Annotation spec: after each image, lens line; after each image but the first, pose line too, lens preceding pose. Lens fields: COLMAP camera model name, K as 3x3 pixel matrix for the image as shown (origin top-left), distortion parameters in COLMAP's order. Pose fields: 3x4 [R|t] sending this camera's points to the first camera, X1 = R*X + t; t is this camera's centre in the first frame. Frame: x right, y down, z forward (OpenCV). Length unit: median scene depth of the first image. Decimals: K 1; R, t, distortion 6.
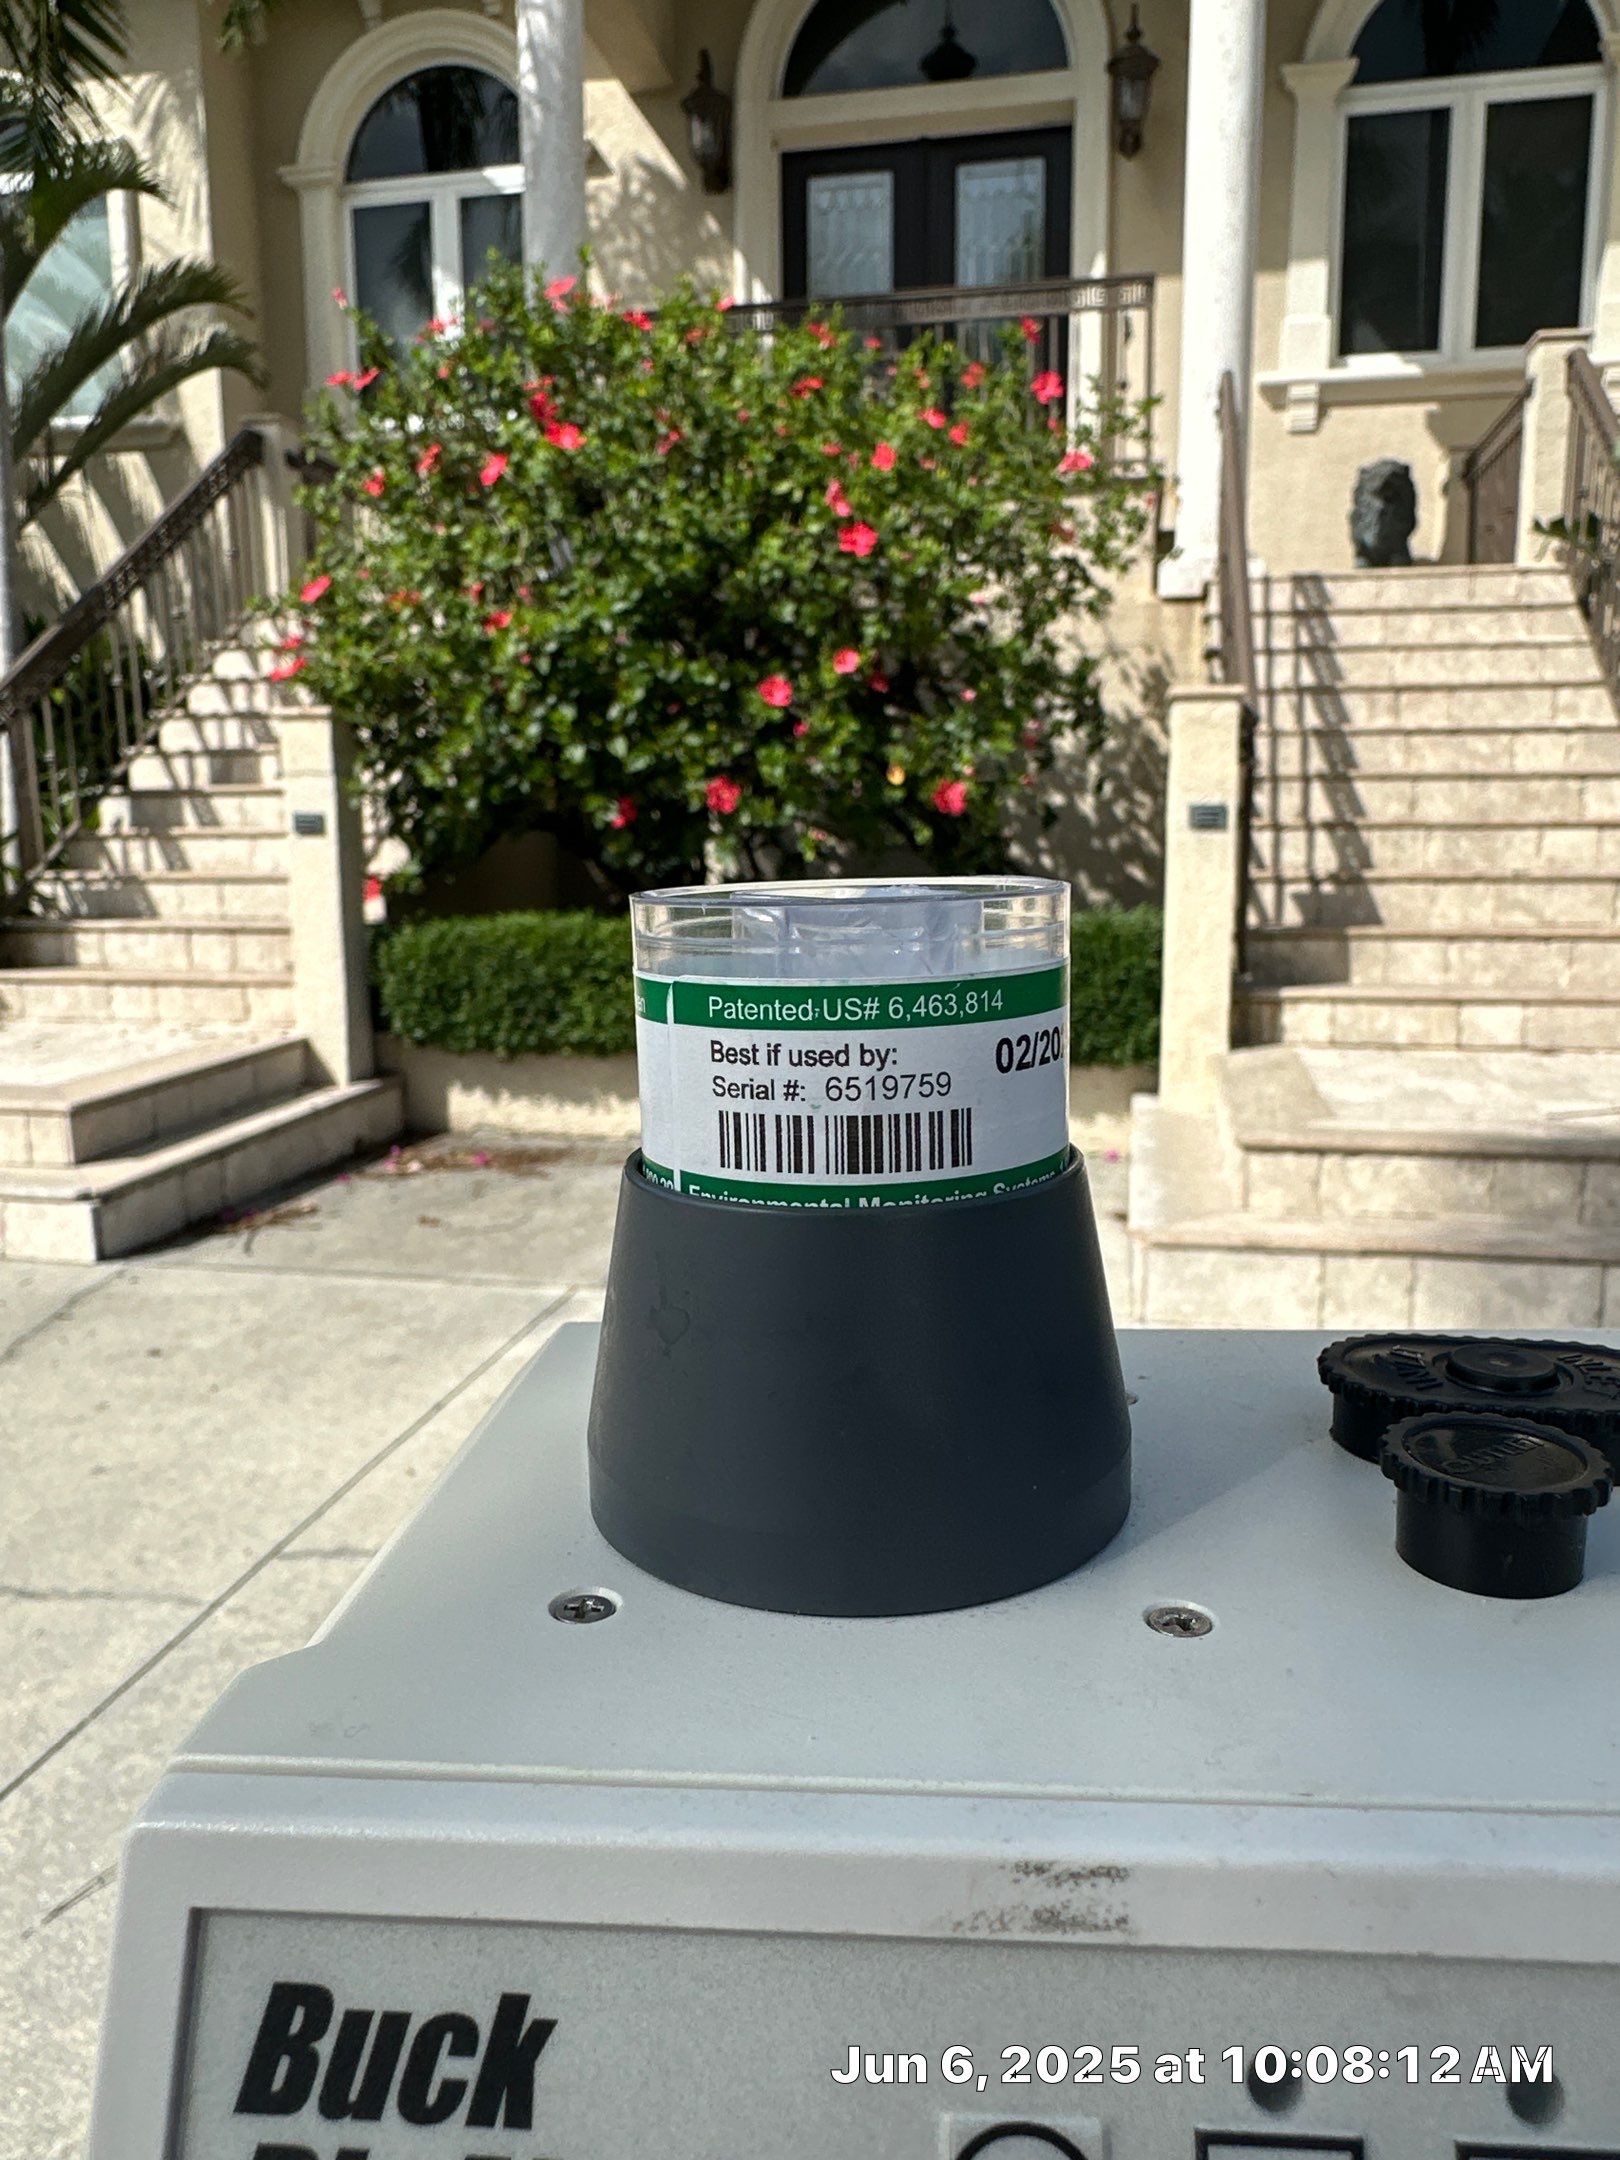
lens RADIAL K [[1534.2, 0, 805.1], [0, 1534.2, 1058.3], [0, 0, 1]] dist [0.024109, -0.030909]
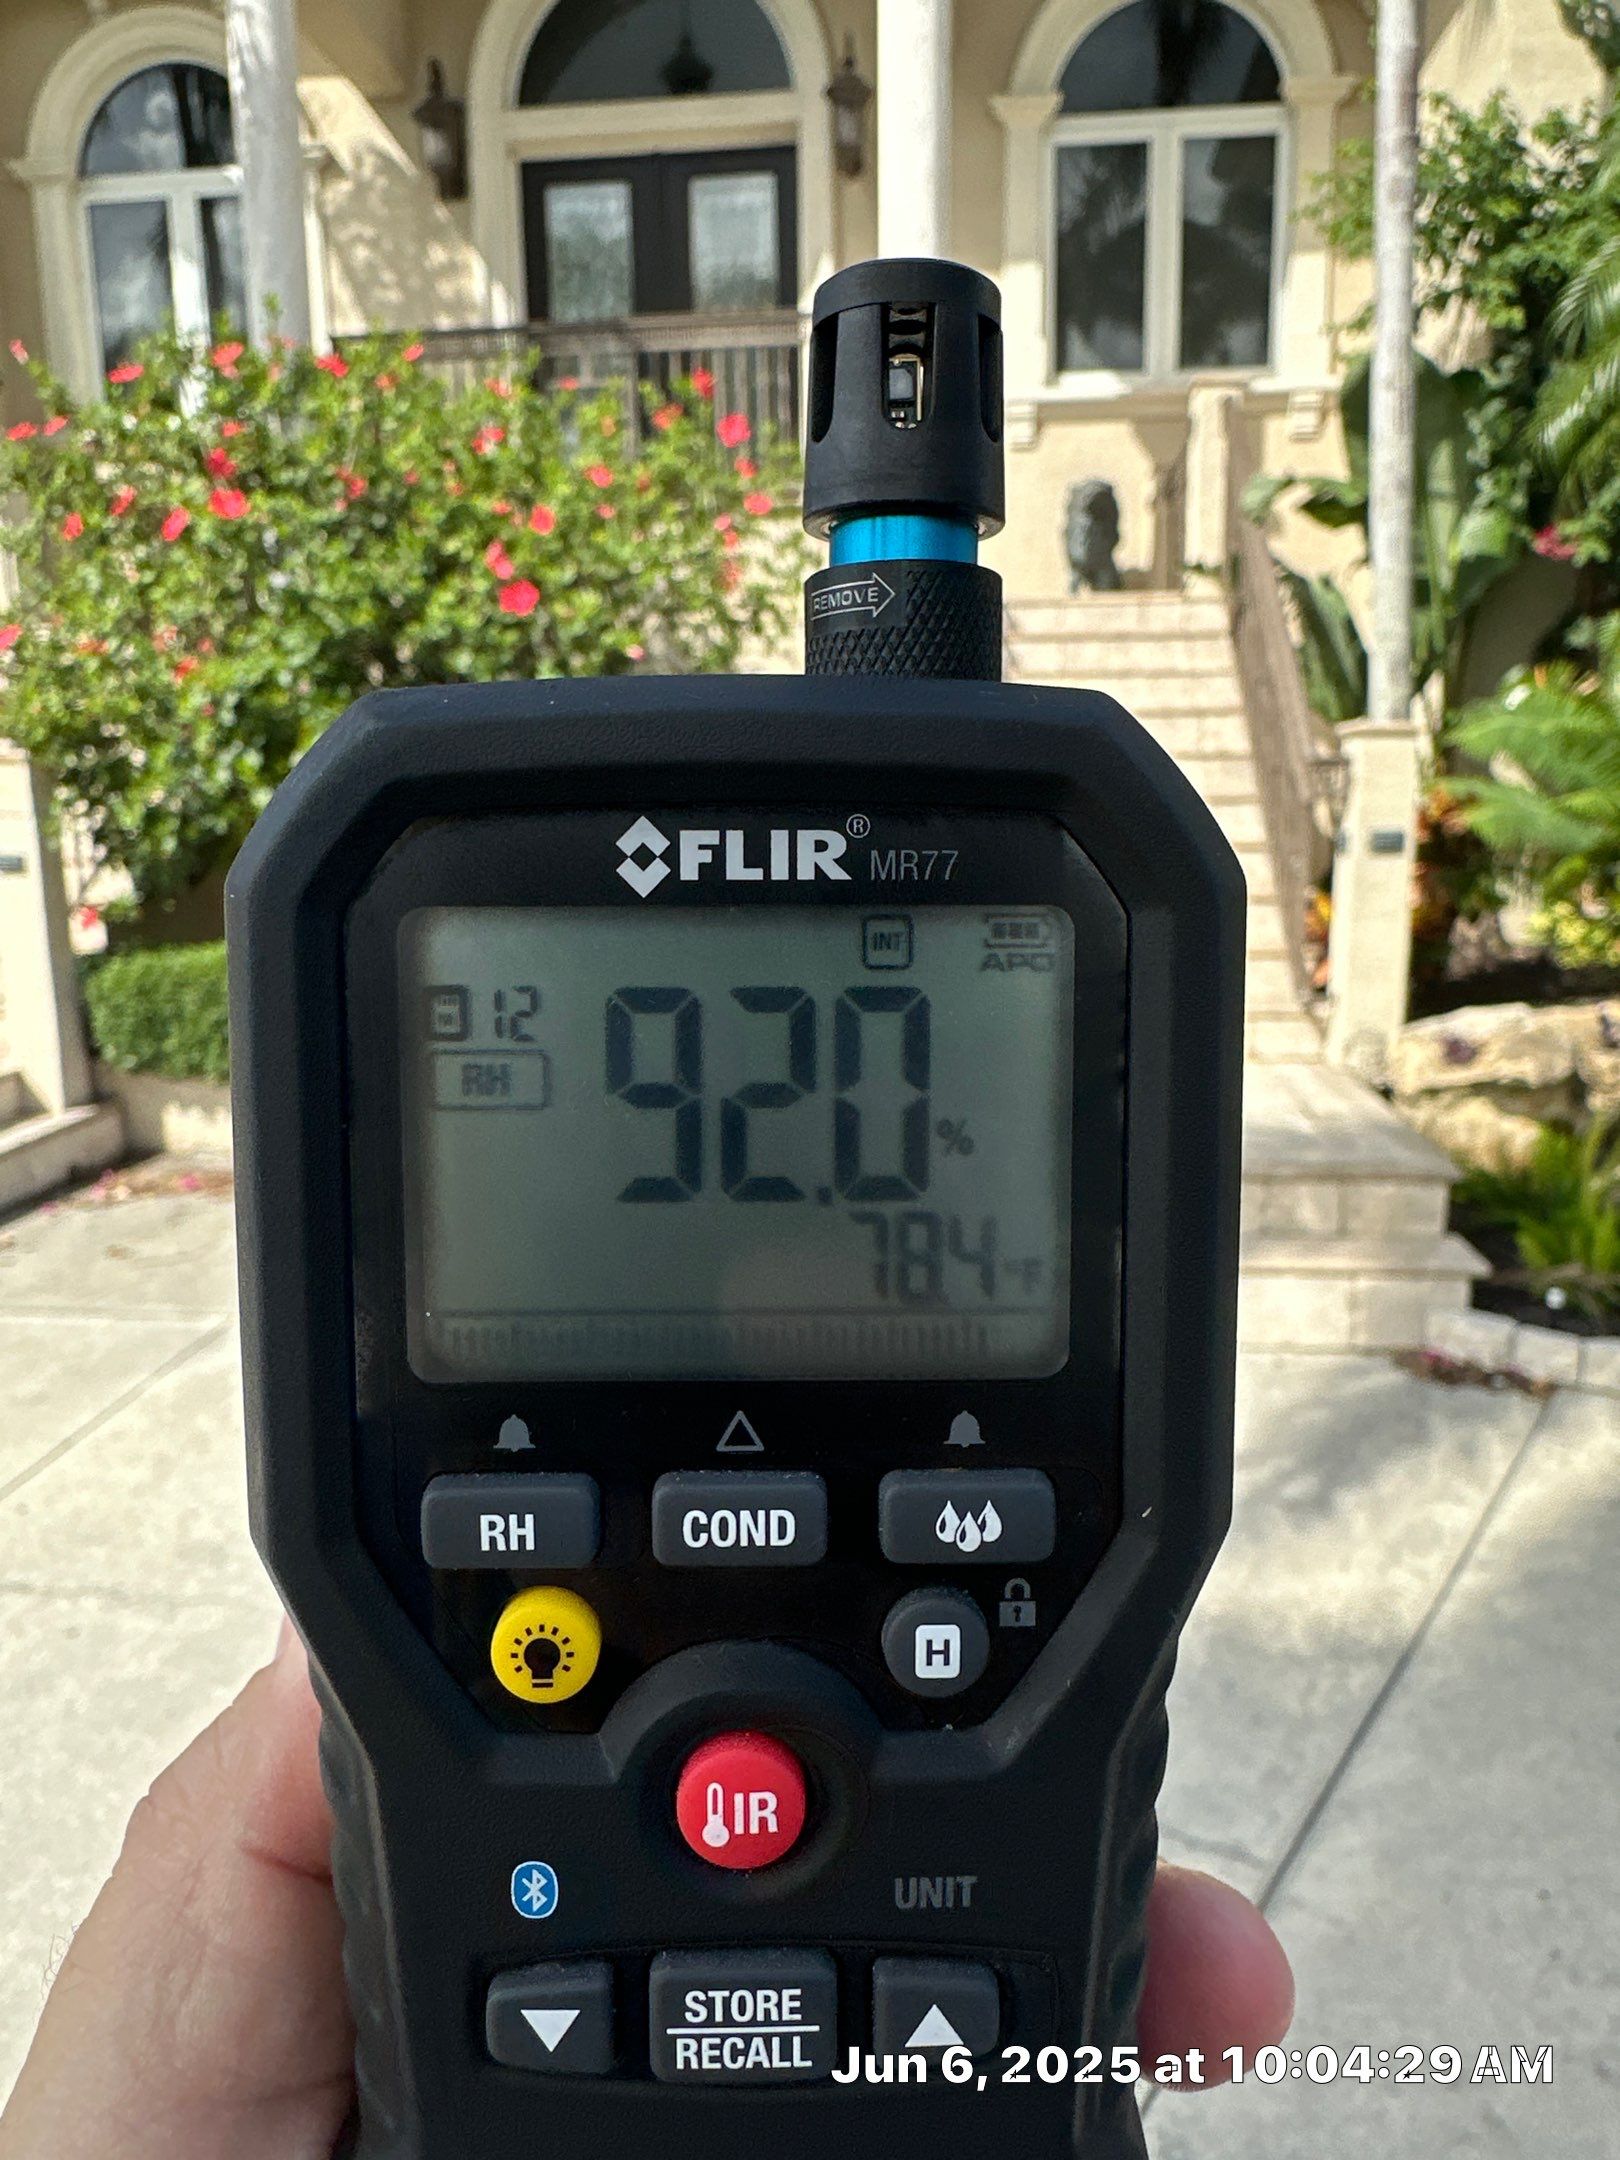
lens RADIAL K [[1534.2, 0, 819.3], [0, 1534.2, 1061.3], [0, 0, 1]] dist [0.024109, -0.030909]
pose [[0.995662, -0.026570, 0.089166, 0.122993], [0.023227, 0.998996, 0.038316, -0.046613], [-0.090095, -0.036079, 0.995280, -0.085416]]
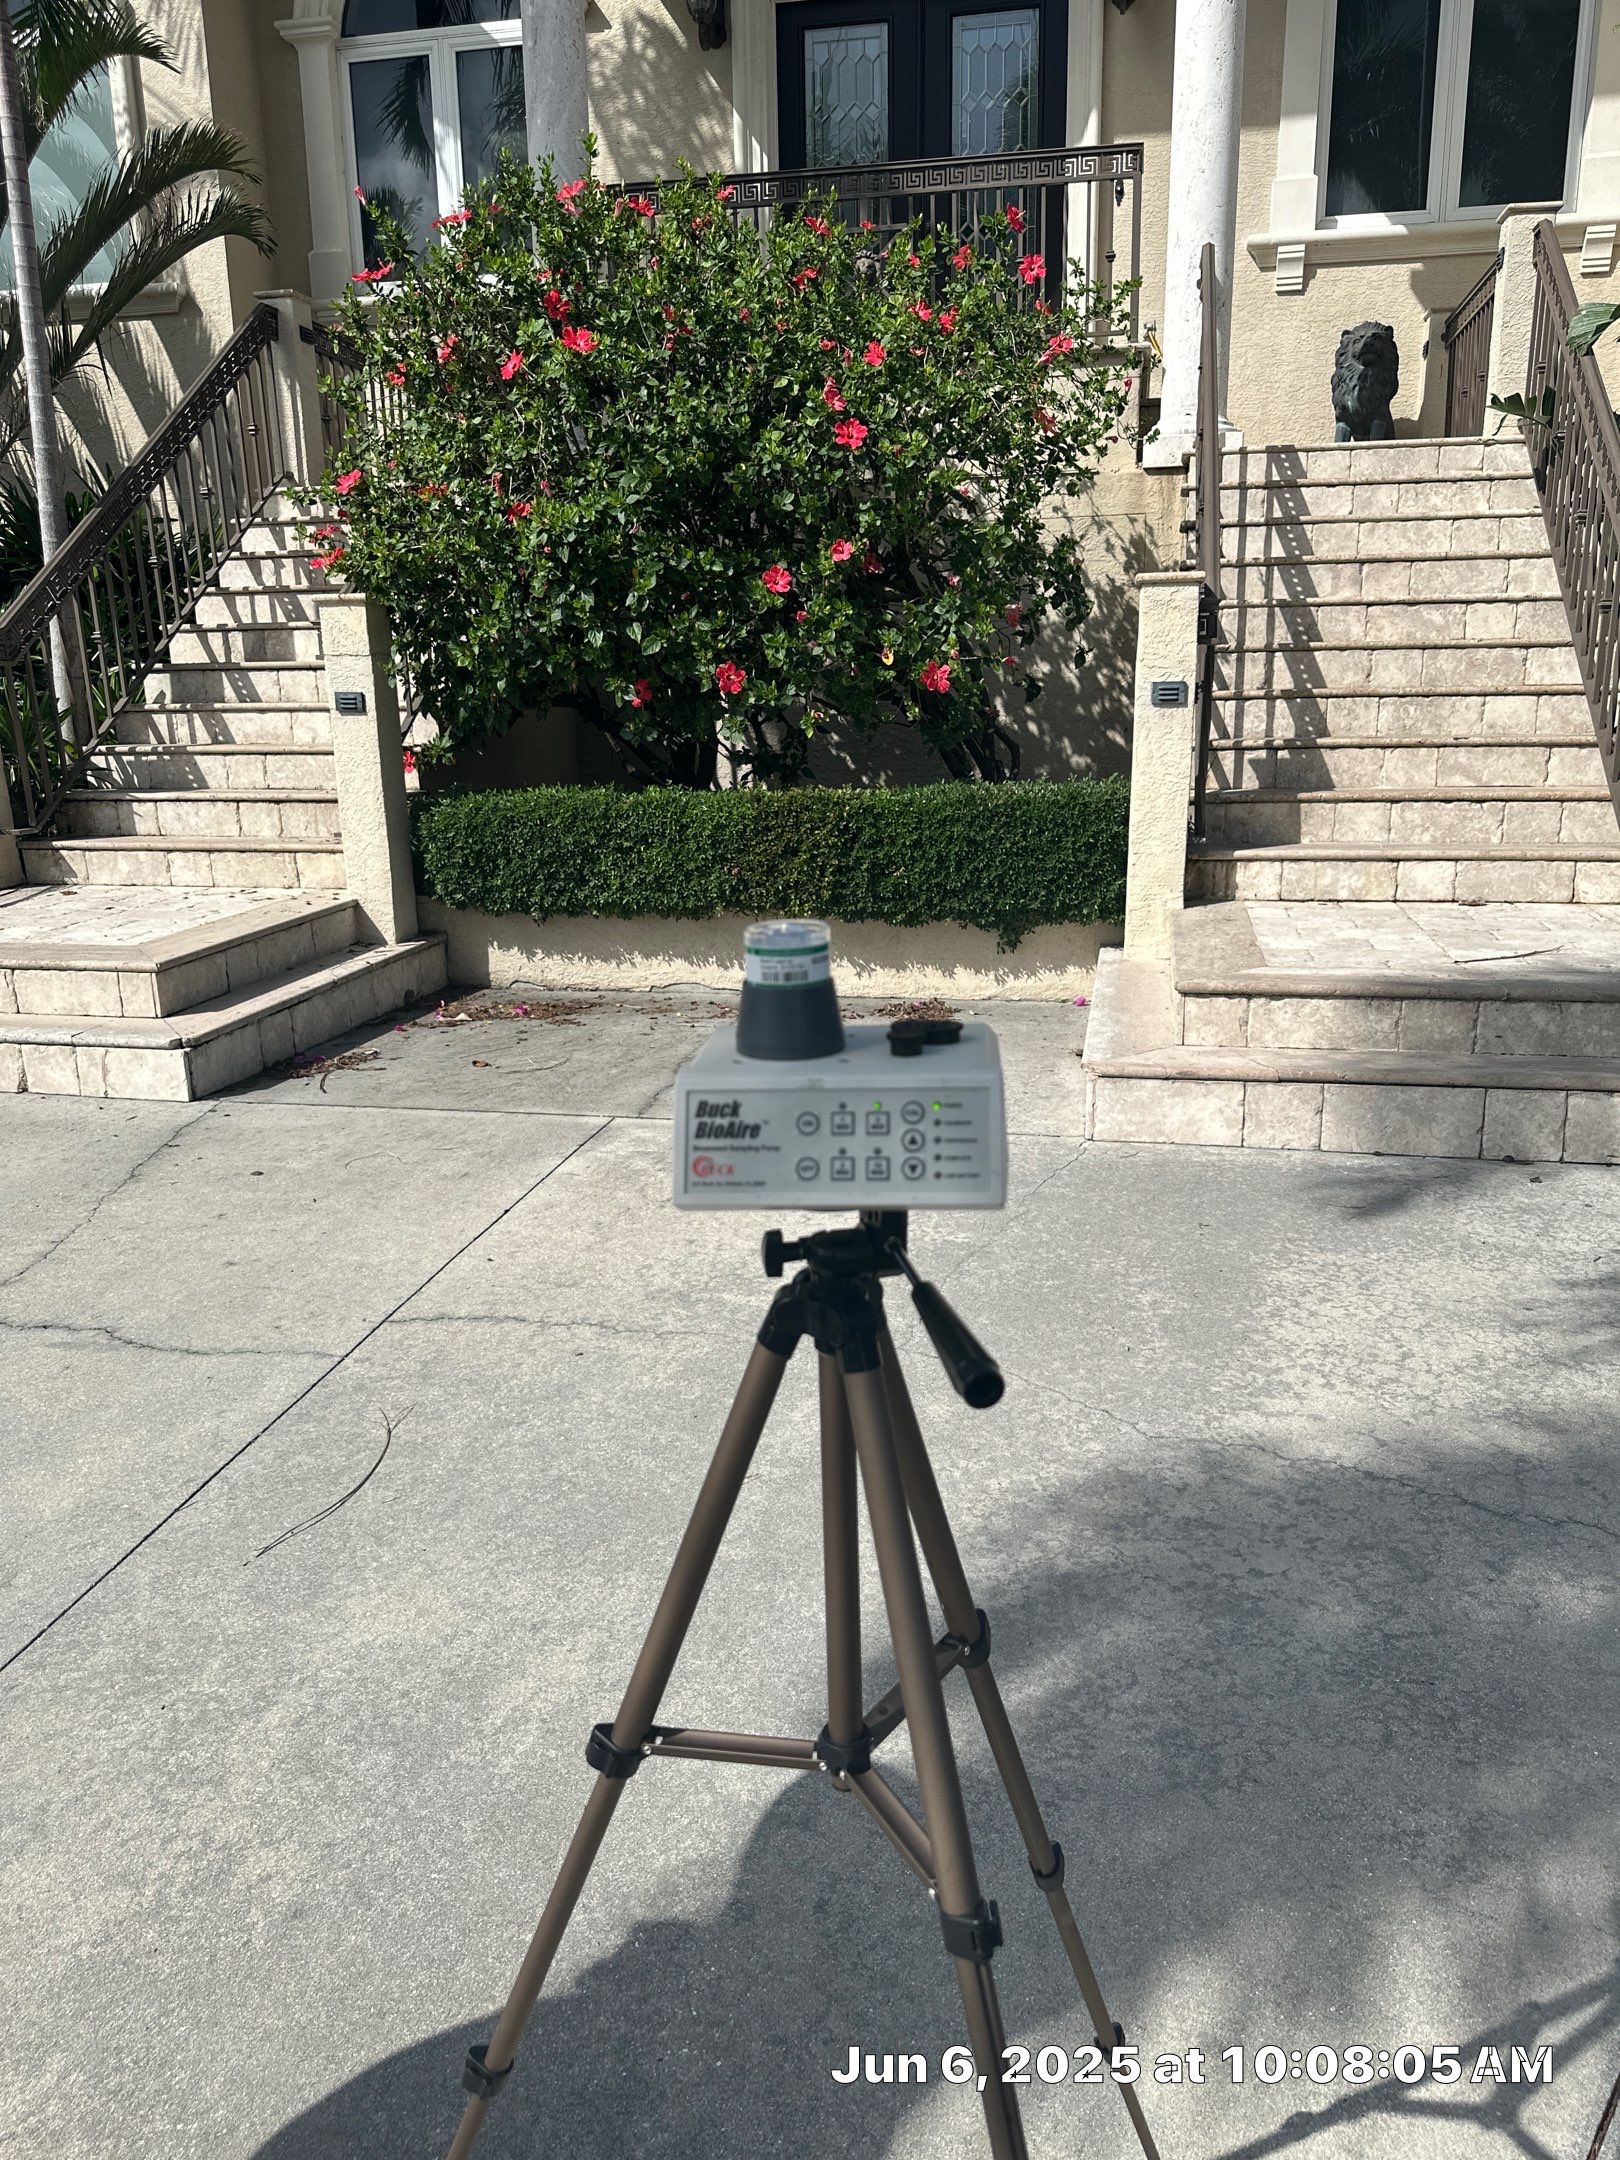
lens RADIAL K [[1534.2, 0, 810.5], [0, 1534.2, 1072.8], [0, 0, 1]] dist [0.024109, -0.030909]
pose [[0.999959, -0.008806, -0.001984, 0.003118], [0.008966, 0.994337, 0.105896, -0.004543], [0.001040, -0.105909, 0.994375, -0.112148]]
